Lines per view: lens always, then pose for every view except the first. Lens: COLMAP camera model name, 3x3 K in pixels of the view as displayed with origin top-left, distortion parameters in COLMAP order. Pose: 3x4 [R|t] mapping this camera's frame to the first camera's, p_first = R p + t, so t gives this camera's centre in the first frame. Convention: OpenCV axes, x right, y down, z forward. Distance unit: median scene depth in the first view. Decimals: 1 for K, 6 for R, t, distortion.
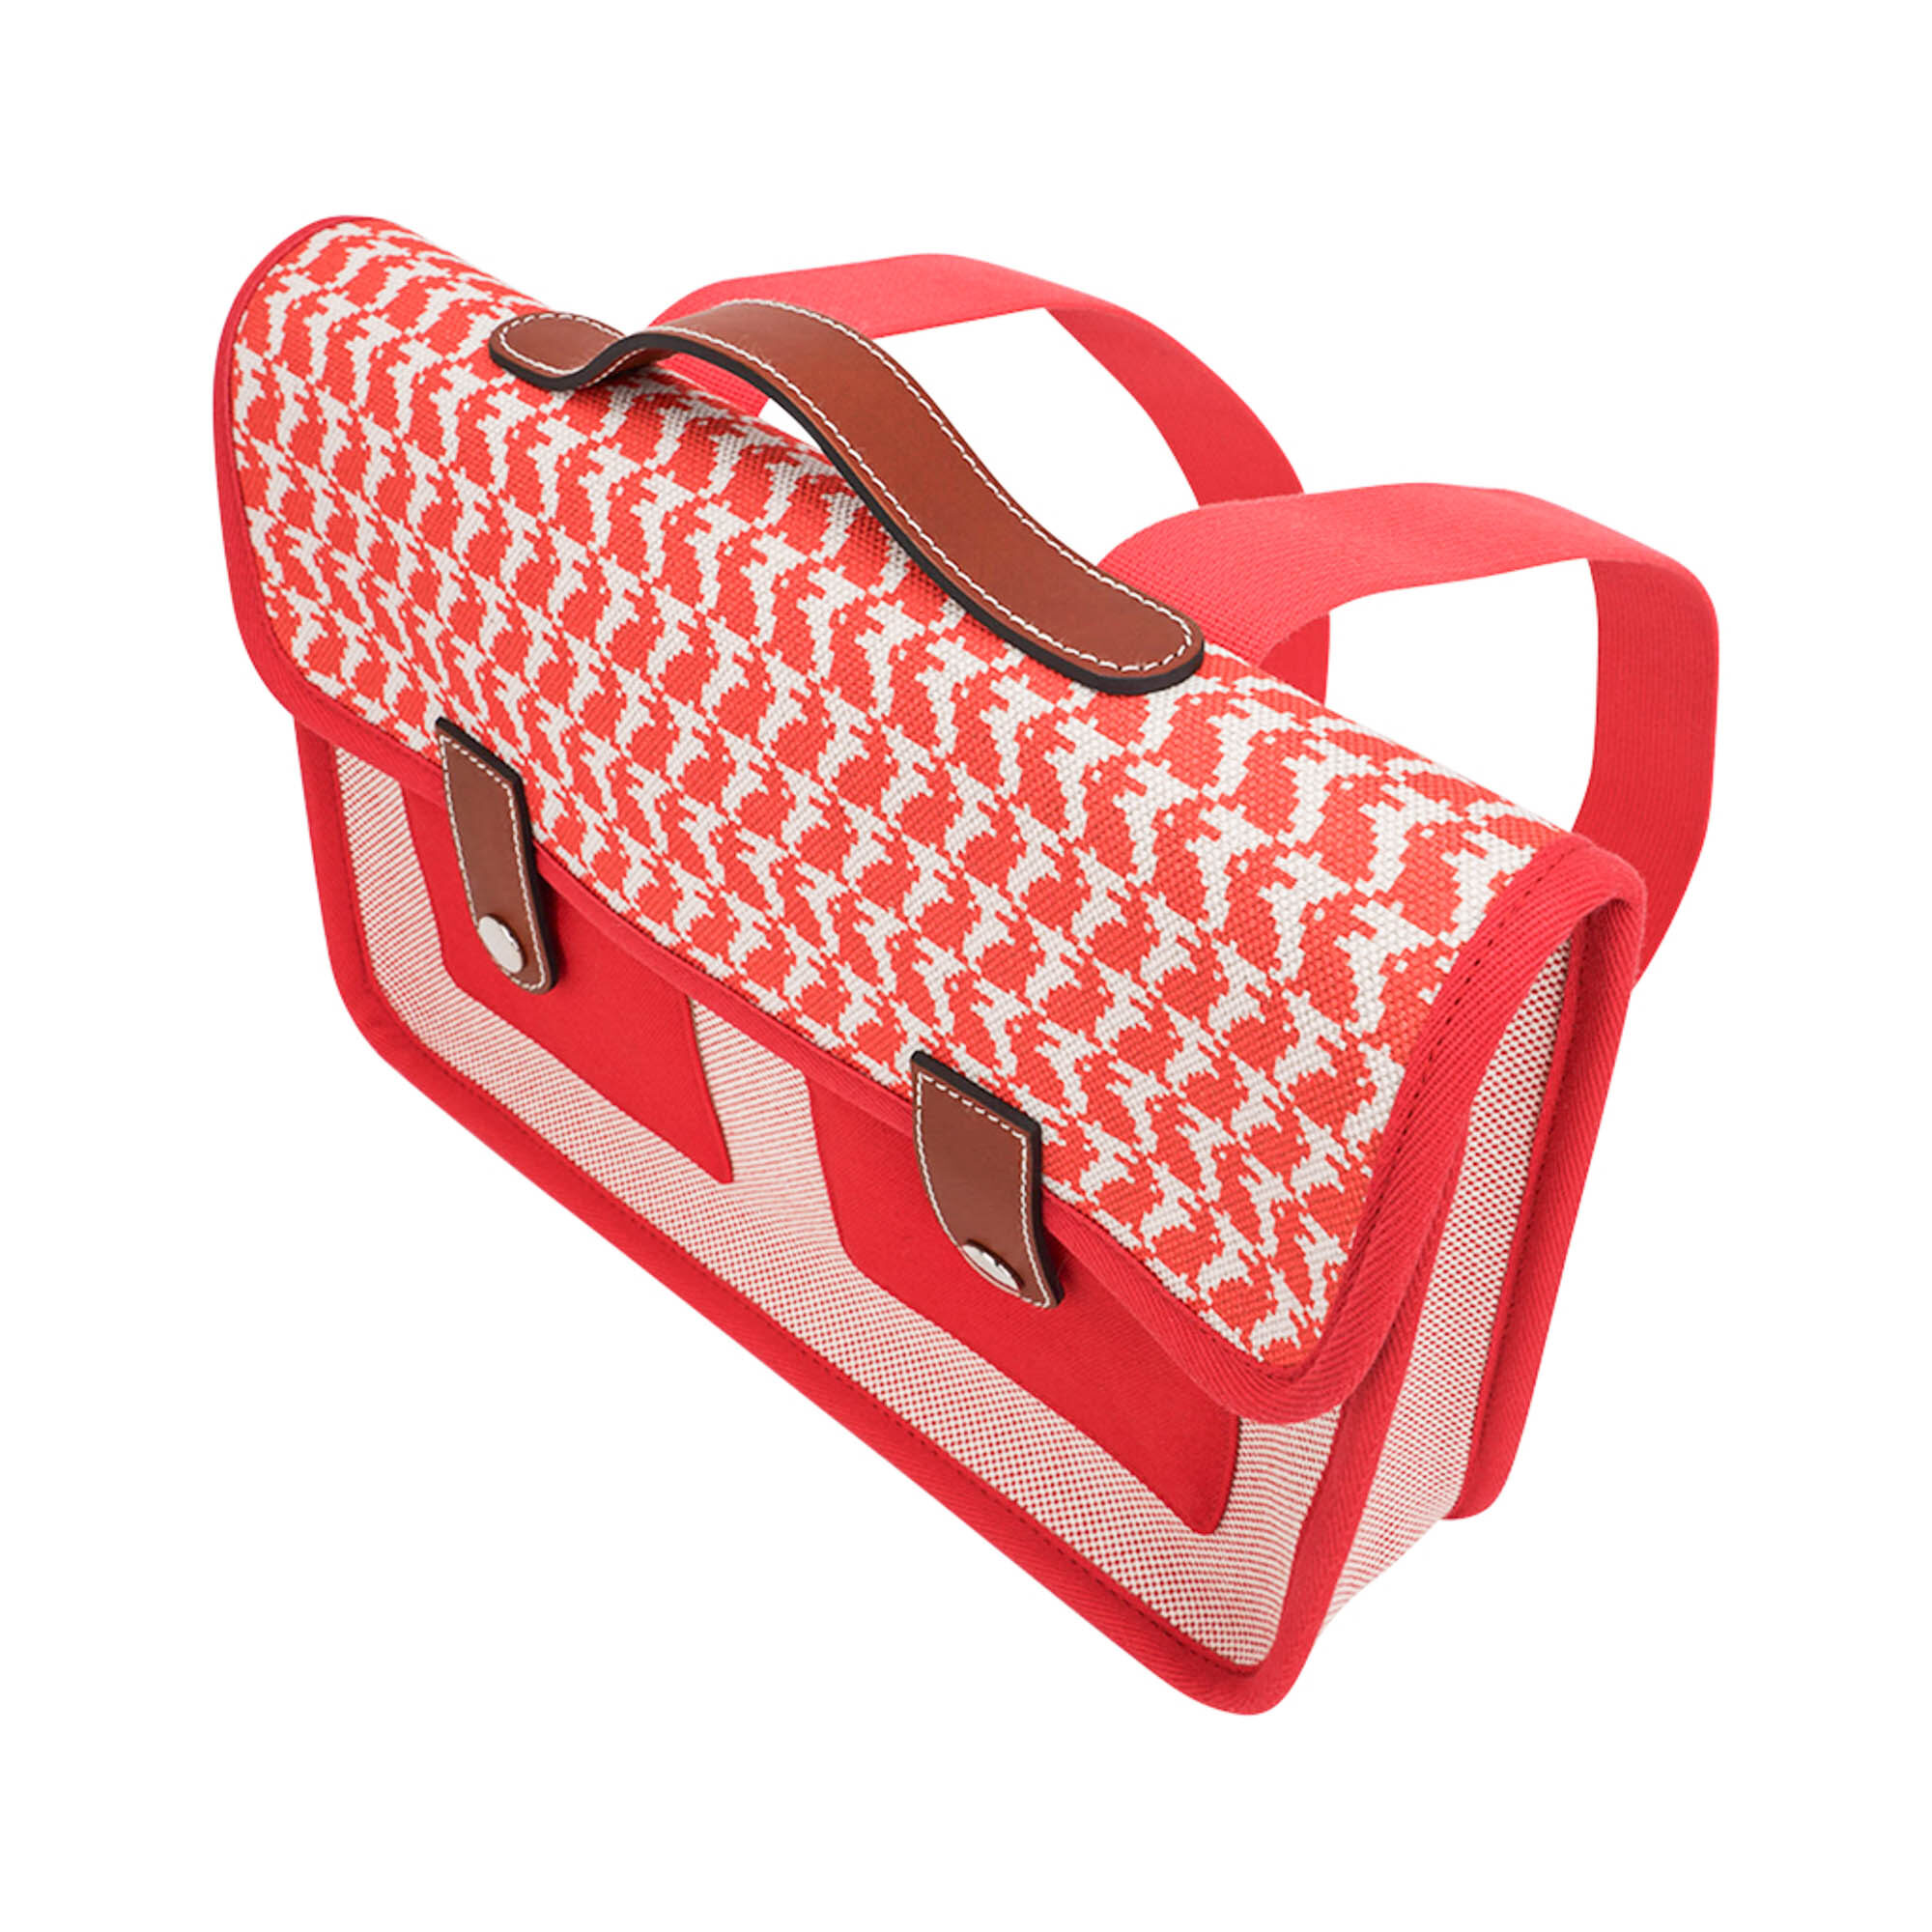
lens RADIAL K [[2175.6, 0, 958.8], [0, 2175.6, 960.2], [0, 0, 1]] dist [-0.091793, 0.000000]
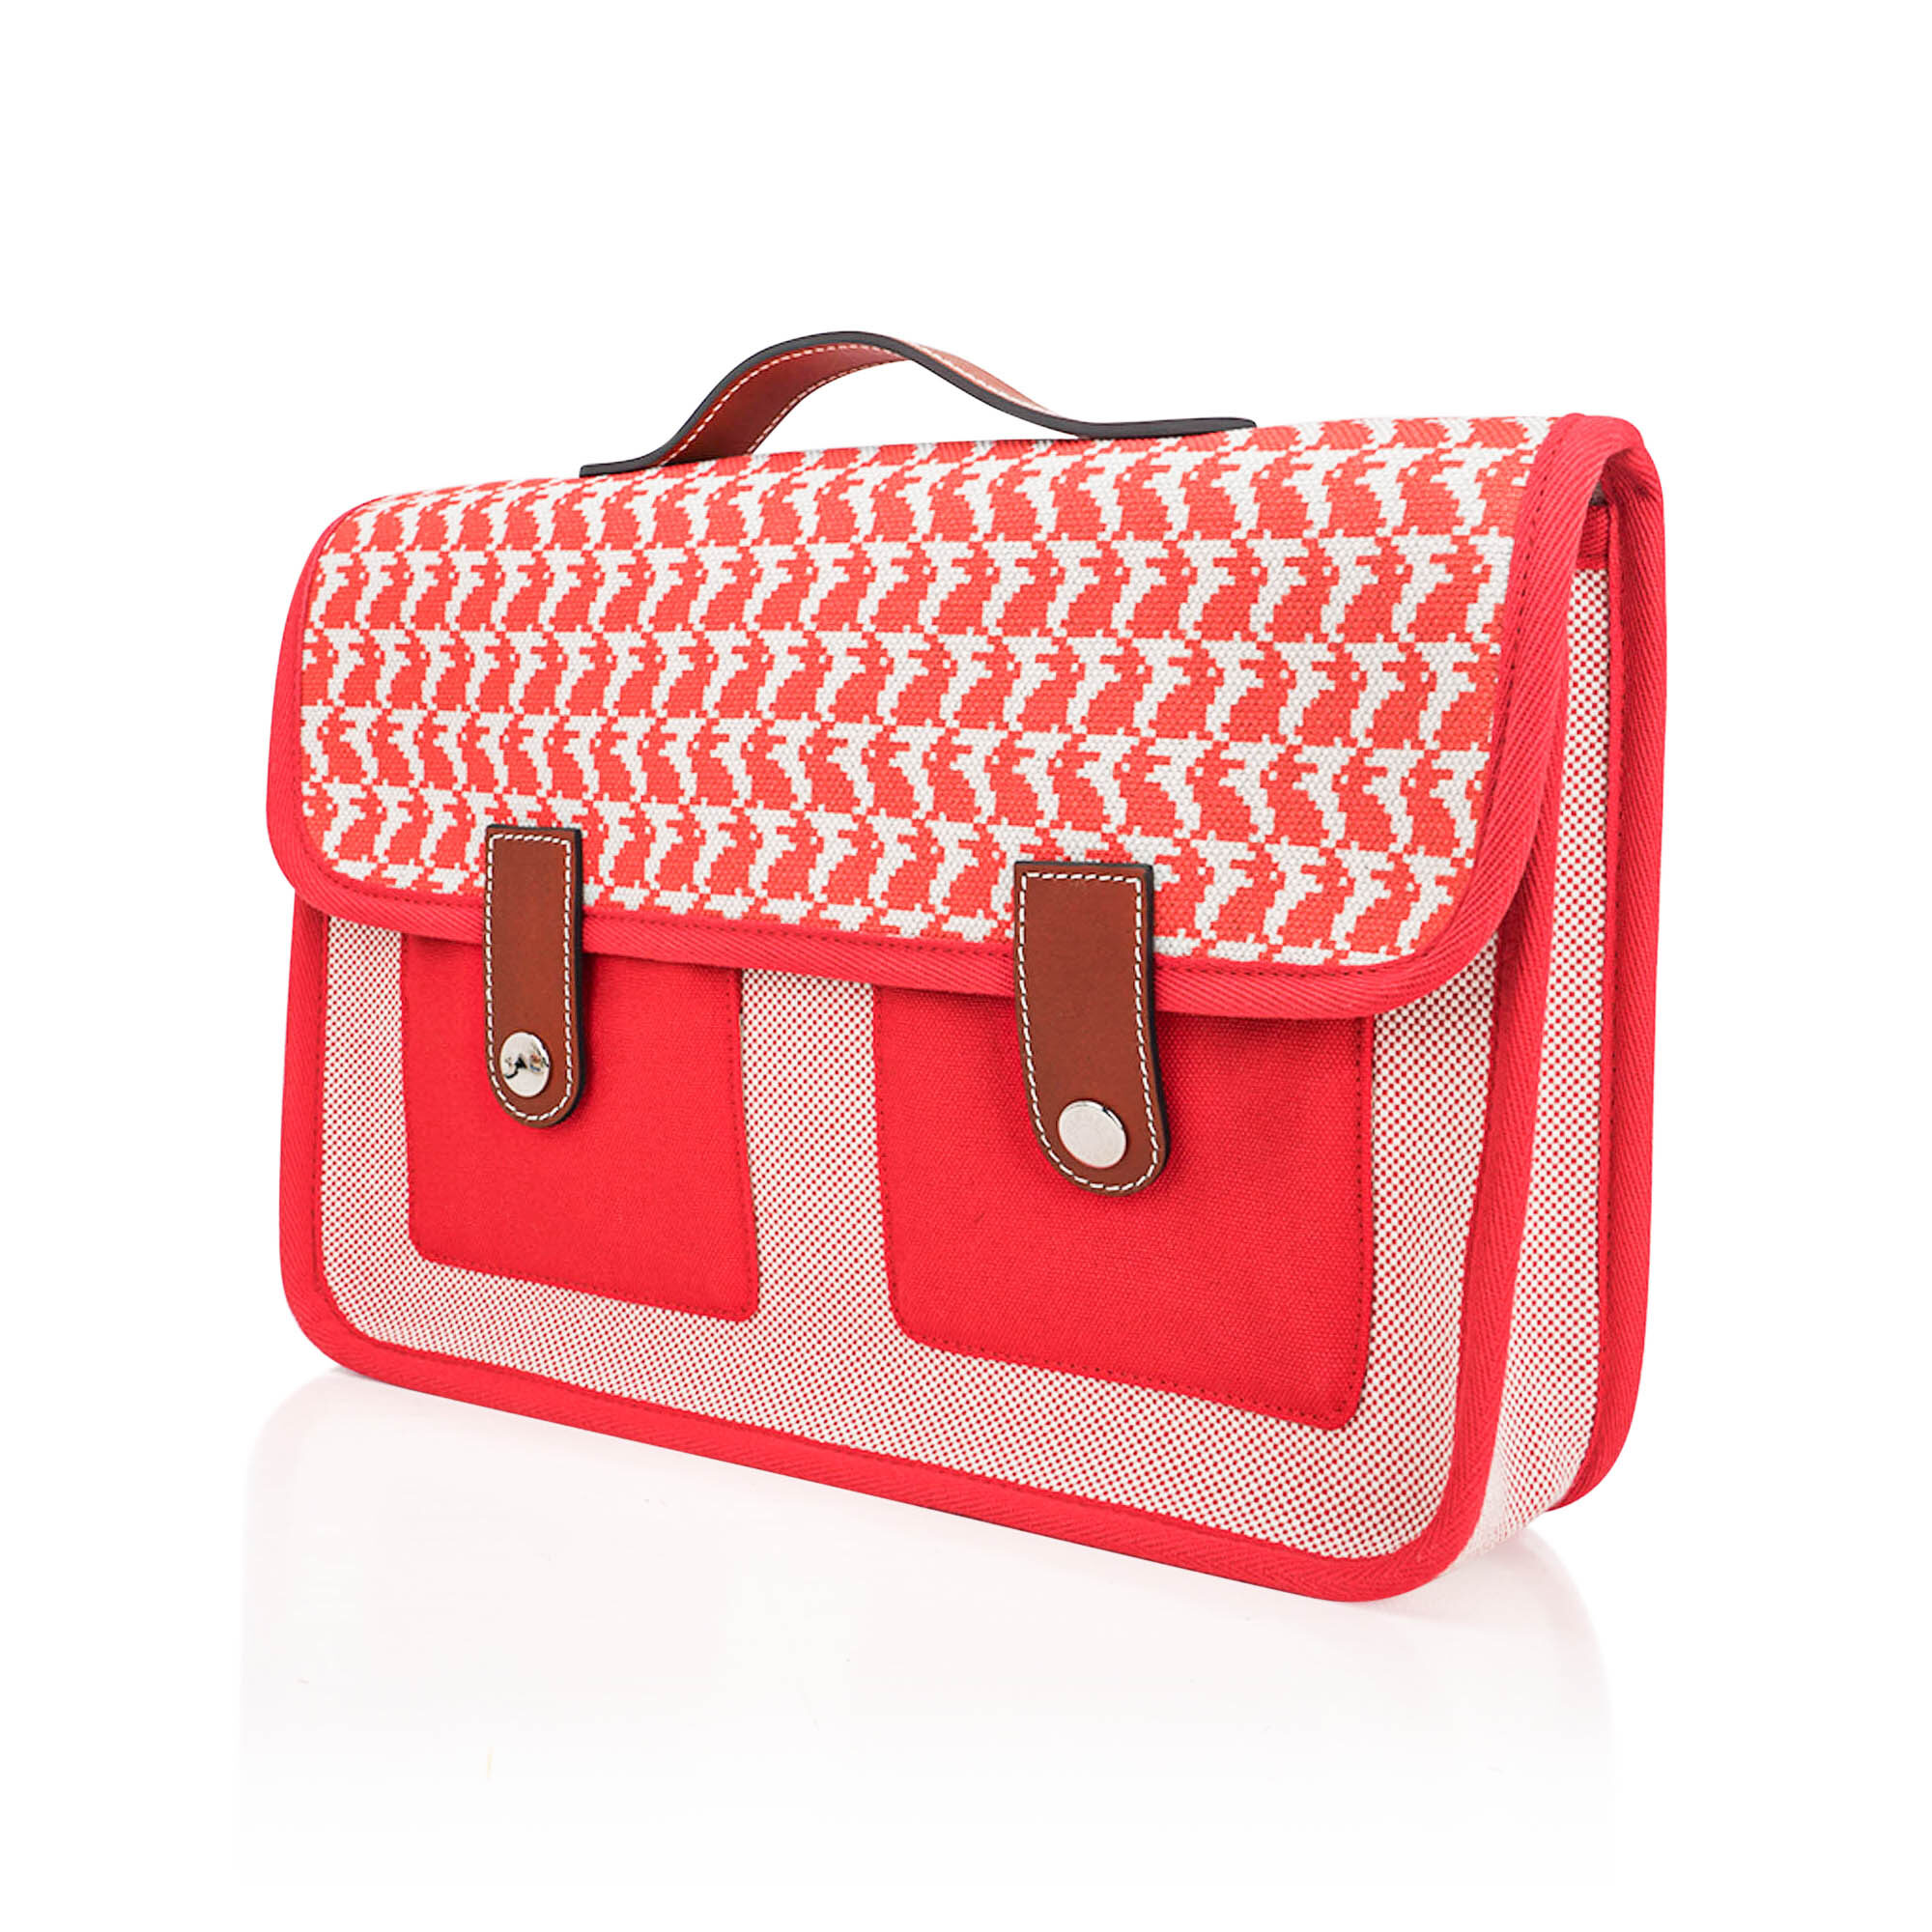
lens RADIAL K [[2255.9, 0, 959.8], [0, 2255.9, 981.4], [0, 0, 1]] dist [-0.063388, 0.000000]
pose [[0.989147, 0.008893, 0.146657, -0.174087], [0.079288, 0.808039, -0.583770, 0.609253], [-0.123696, 0.589062, 0.798564, 0.139848]]
